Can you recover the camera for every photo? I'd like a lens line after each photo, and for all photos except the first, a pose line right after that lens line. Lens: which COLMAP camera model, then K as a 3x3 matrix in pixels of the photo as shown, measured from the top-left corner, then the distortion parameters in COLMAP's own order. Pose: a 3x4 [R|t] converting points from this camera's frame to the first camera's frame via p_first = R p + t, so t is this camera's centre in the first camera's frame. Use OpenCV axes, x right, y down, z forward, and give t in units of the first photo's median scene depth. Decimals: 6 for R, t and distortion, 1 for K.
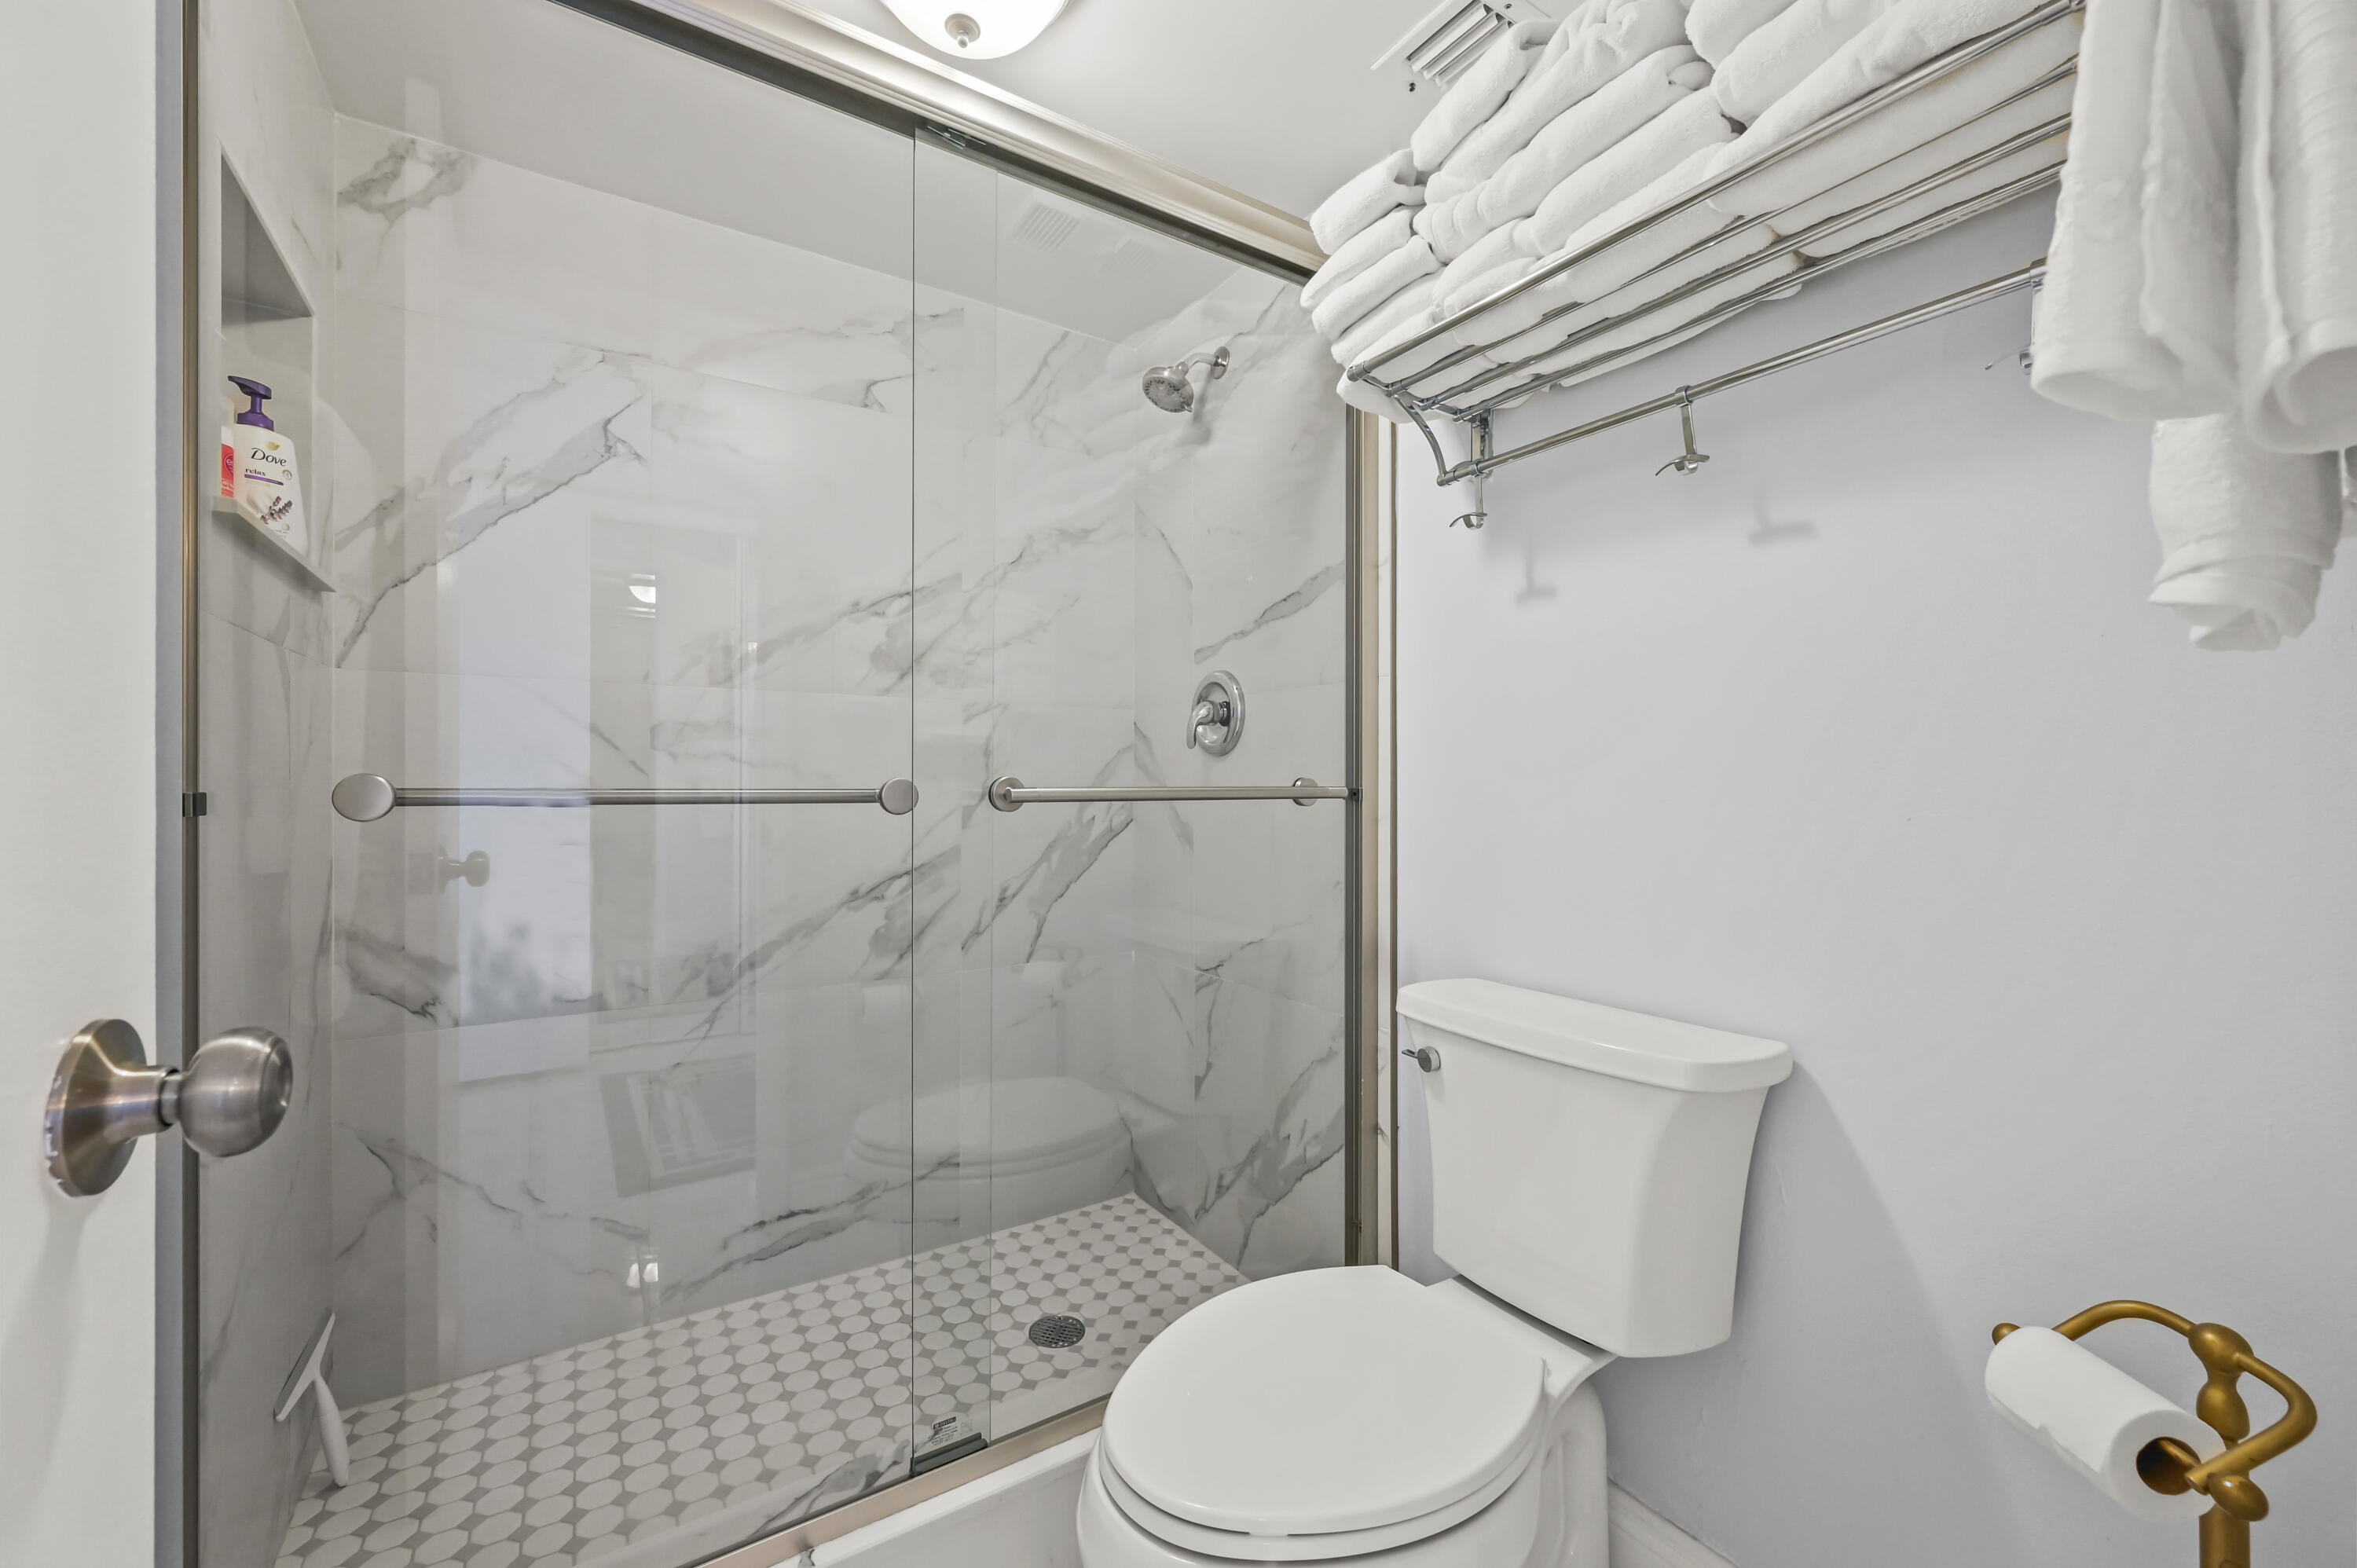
lens RADIAL K [[935.4, 0, 1181.1], [0, 935.4, 804.2], [0, 0, 1]] dist [-0.002853, -0.000063]
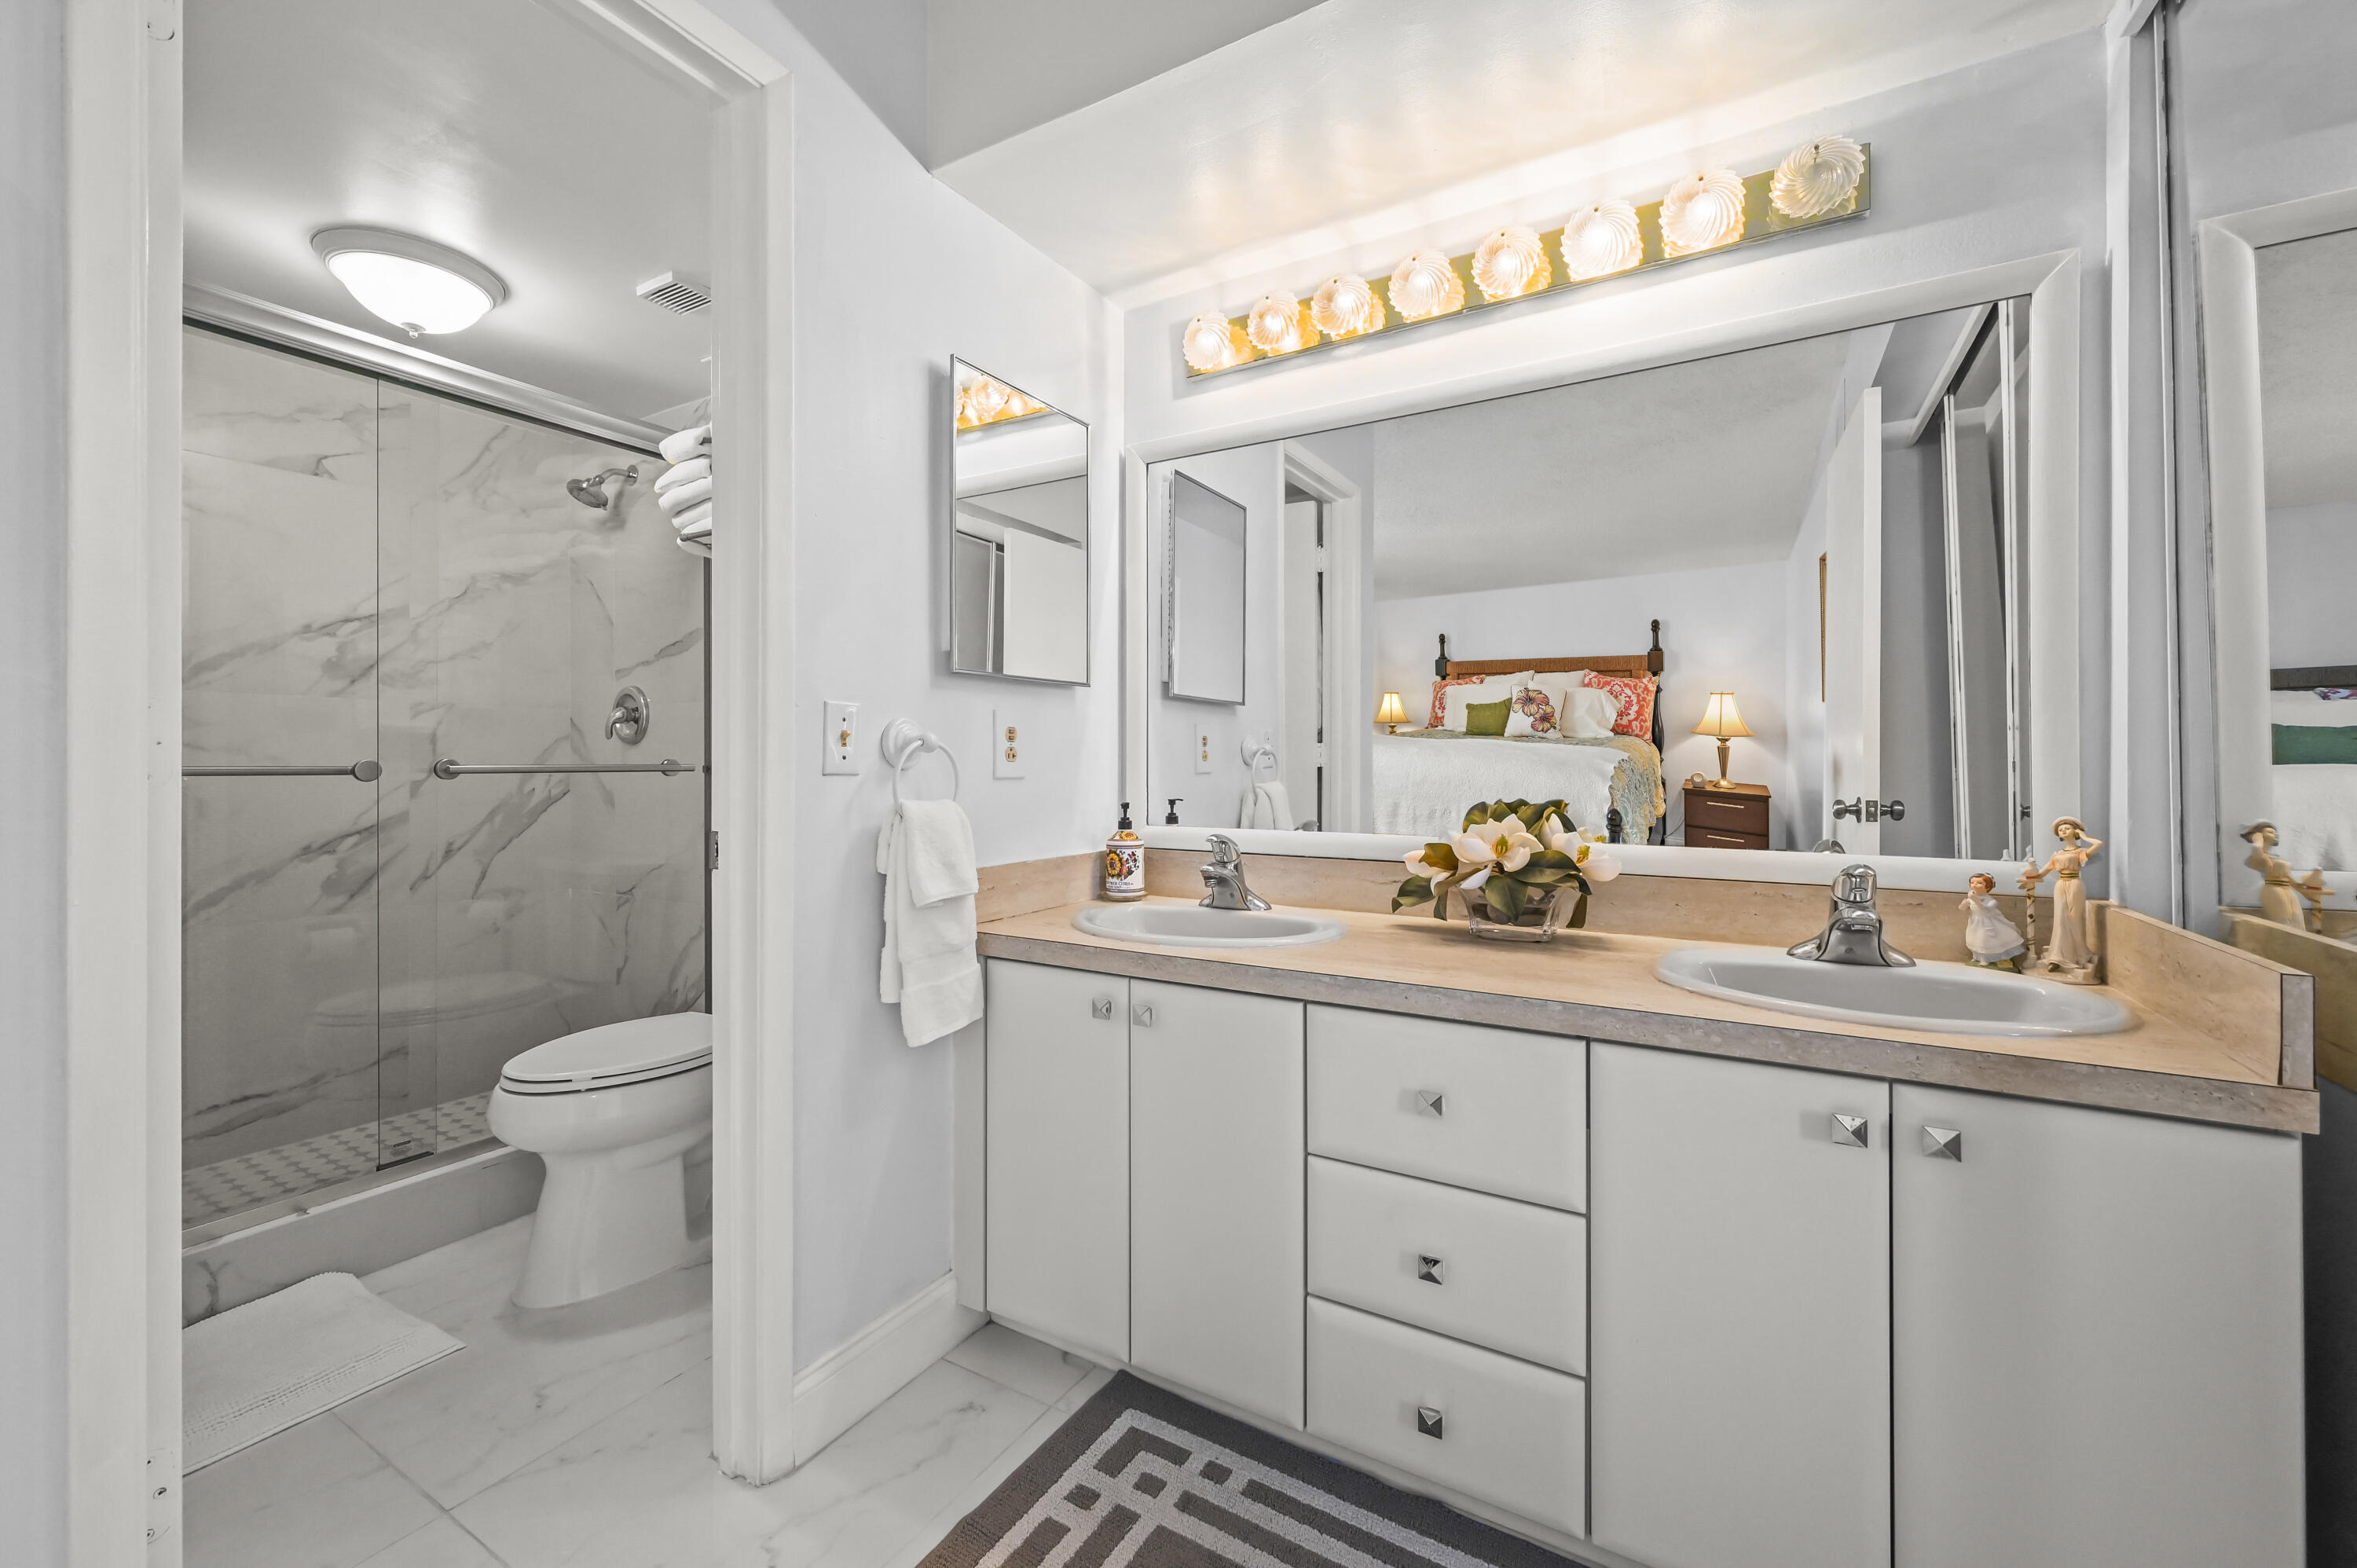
lens RADIAL K [[934.0, 0, 1176.7], [0, 934.0, 768.3], [0, 0, 1]] dist [-0.000887, 0.000166]
pose [[0.893698, -0.007091, 0.448612, 0.149055], [0.015016, 0.999788, -0.014111, 0.019818], [-0.448417, 0.019348, 0.893615, -0.697313]]
